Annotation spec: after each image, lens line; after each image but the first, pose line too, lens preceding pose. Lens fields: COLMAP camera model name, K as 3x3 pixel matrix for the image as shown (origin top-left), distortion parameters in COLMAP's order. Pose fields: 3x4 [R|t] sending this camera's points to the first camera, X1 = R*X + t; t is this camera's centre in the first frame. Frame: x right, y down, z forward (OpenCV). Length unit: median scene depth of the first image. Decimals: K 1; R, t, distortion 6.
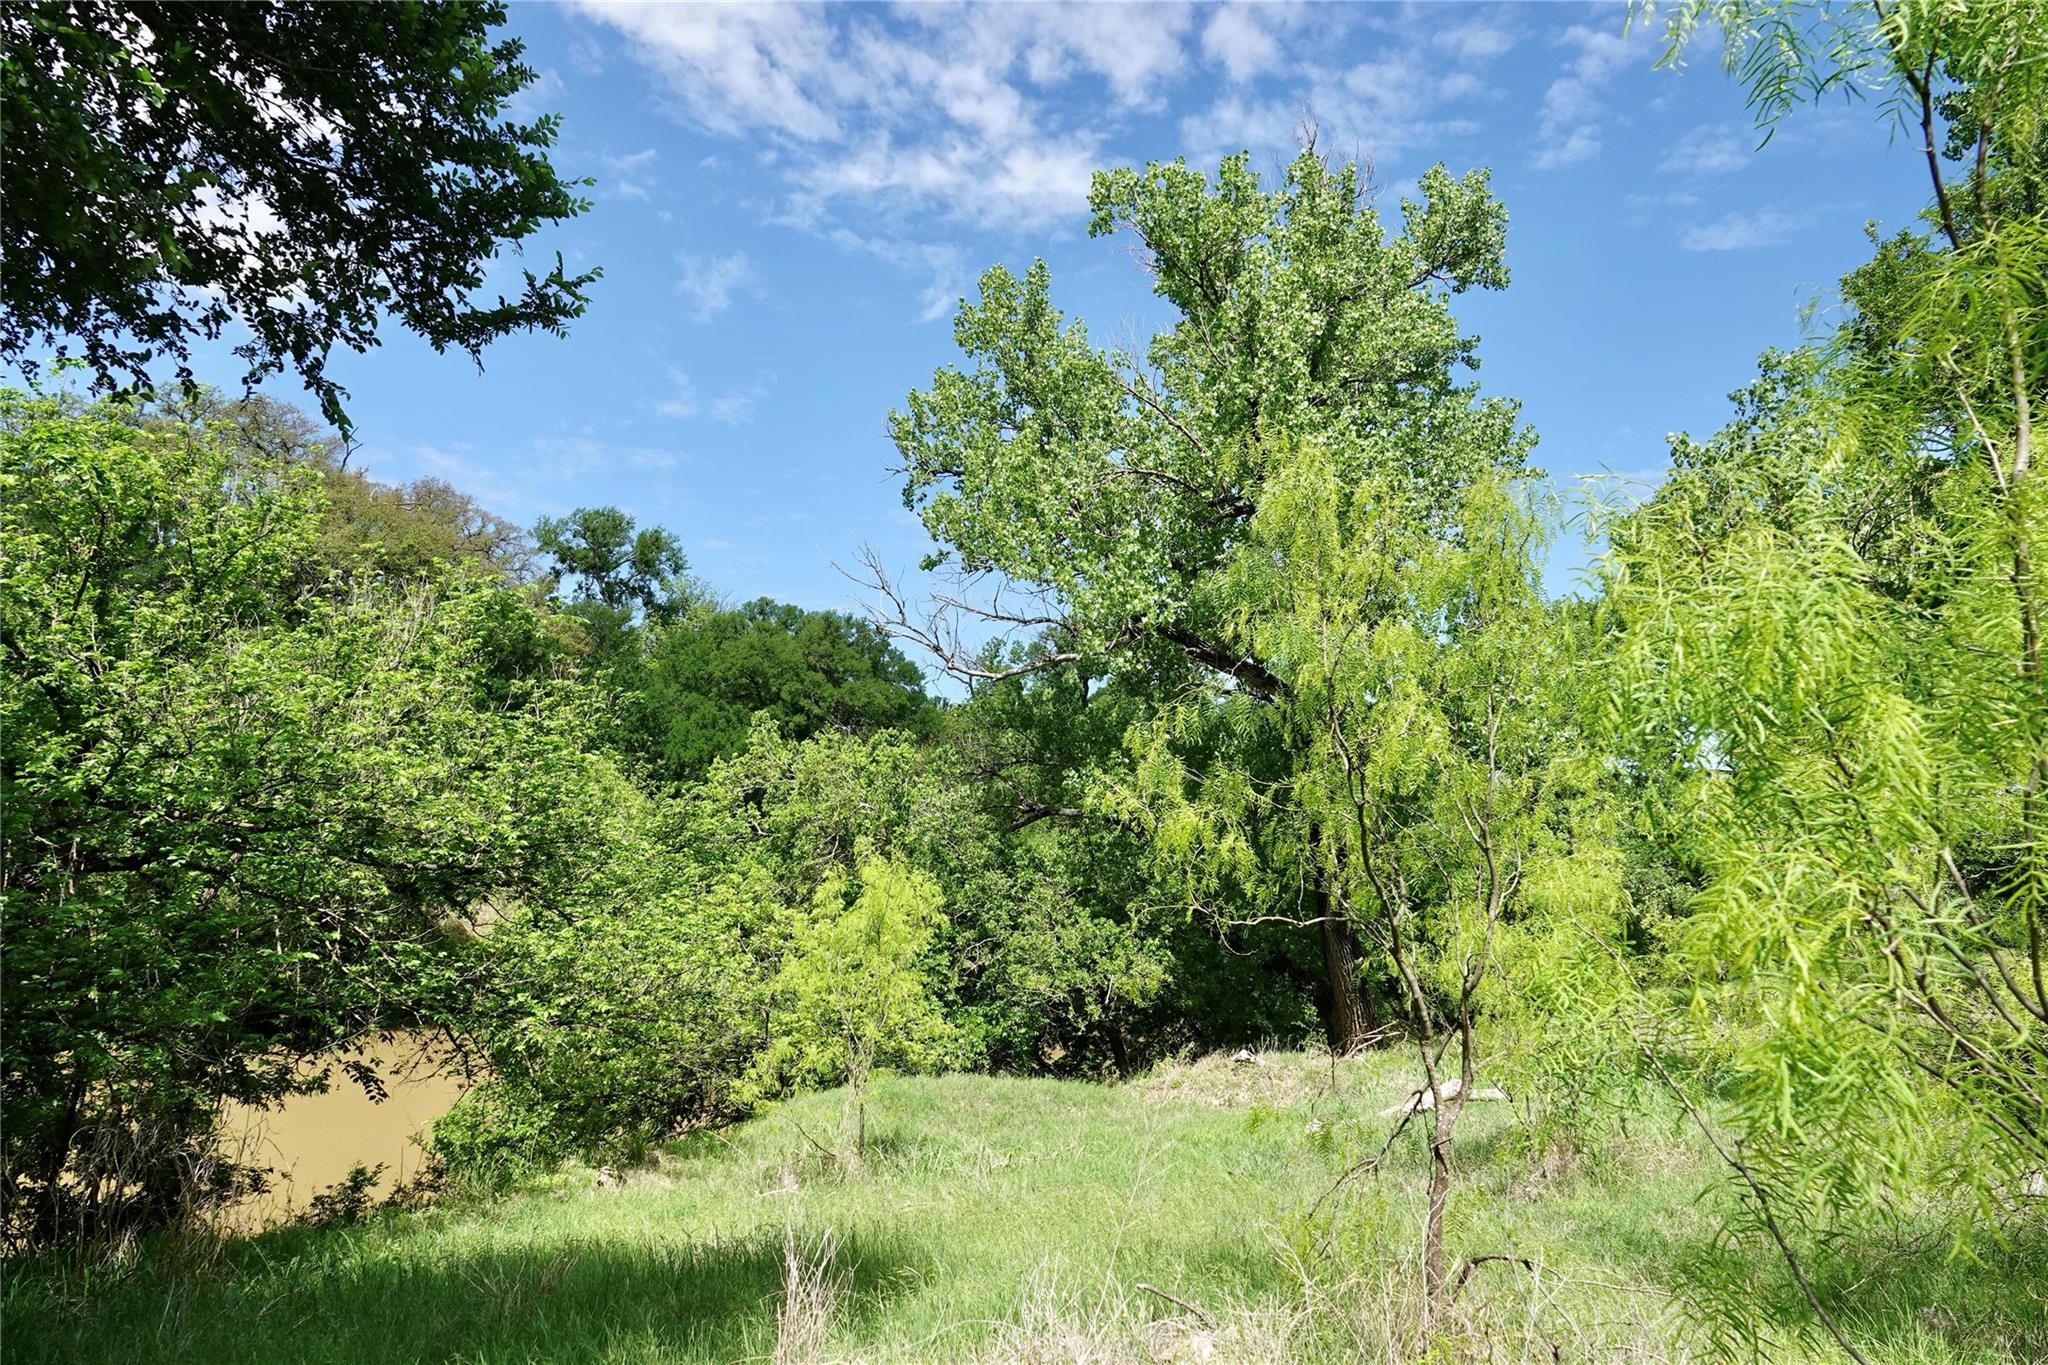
lens RADIAL K [[1421.6, 0, 1024.0], [0, 1421.6, 682.5], [0, 0, 1]] dist [0.026370, 0.000653]
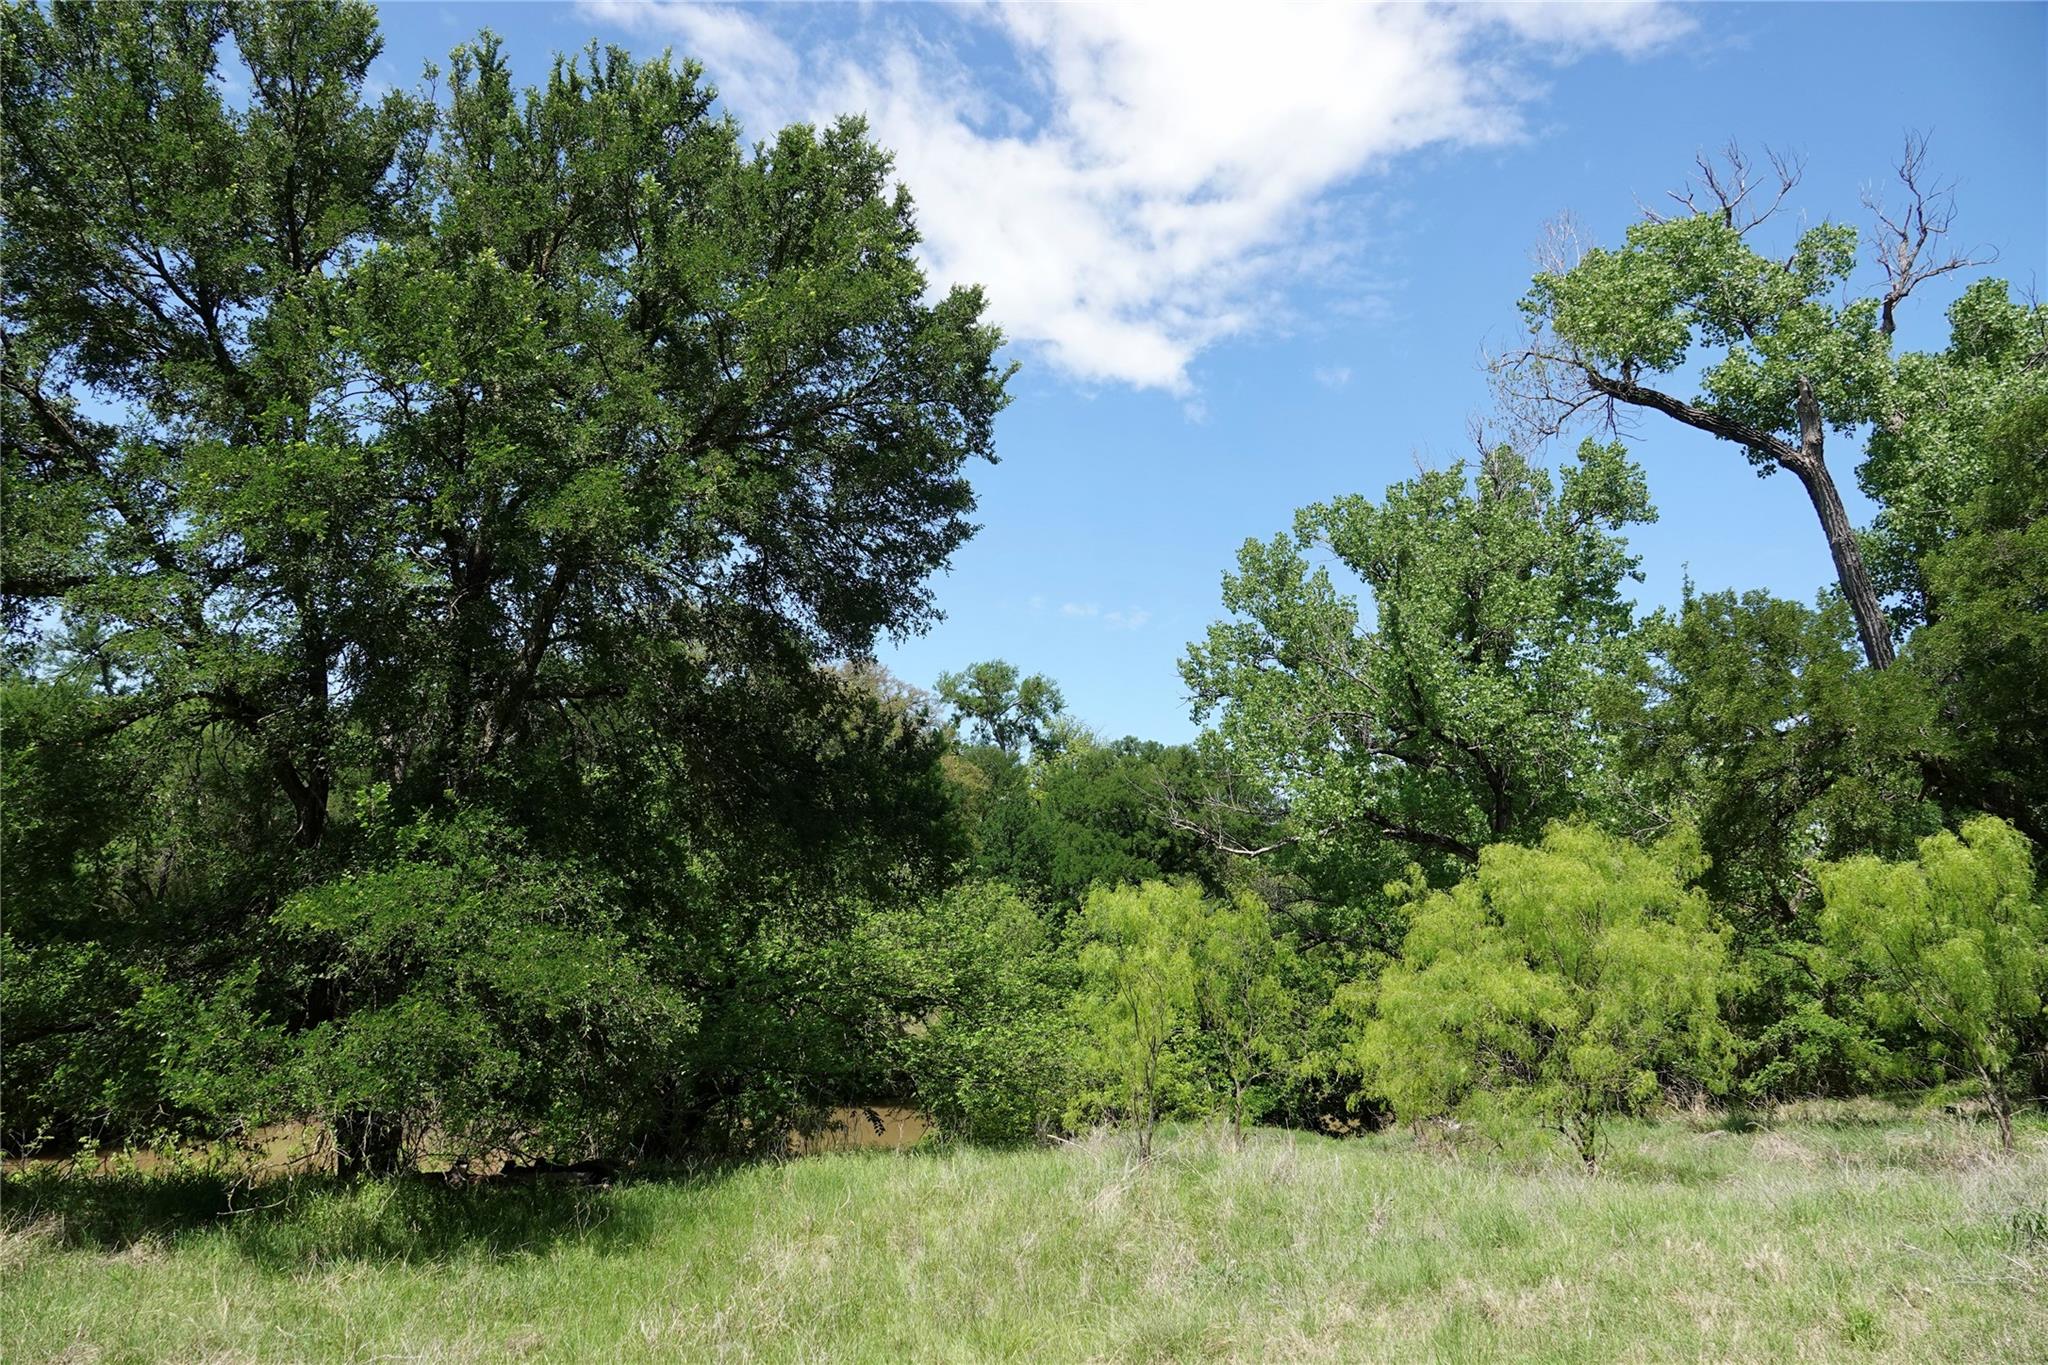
lens RADIAL K [[1421.6, 0, 1024.0], [0, 1421.6, 682.5], [0, 0, 1]] dist [0.026370, 0.000653]
pose [[0.962089, -0.067988, -0.264124, 0.035305], [0.050465, 0.996085, -0.072581, -0.019591], [0.268025, 0.056501, 0.961754, -0.109094]]
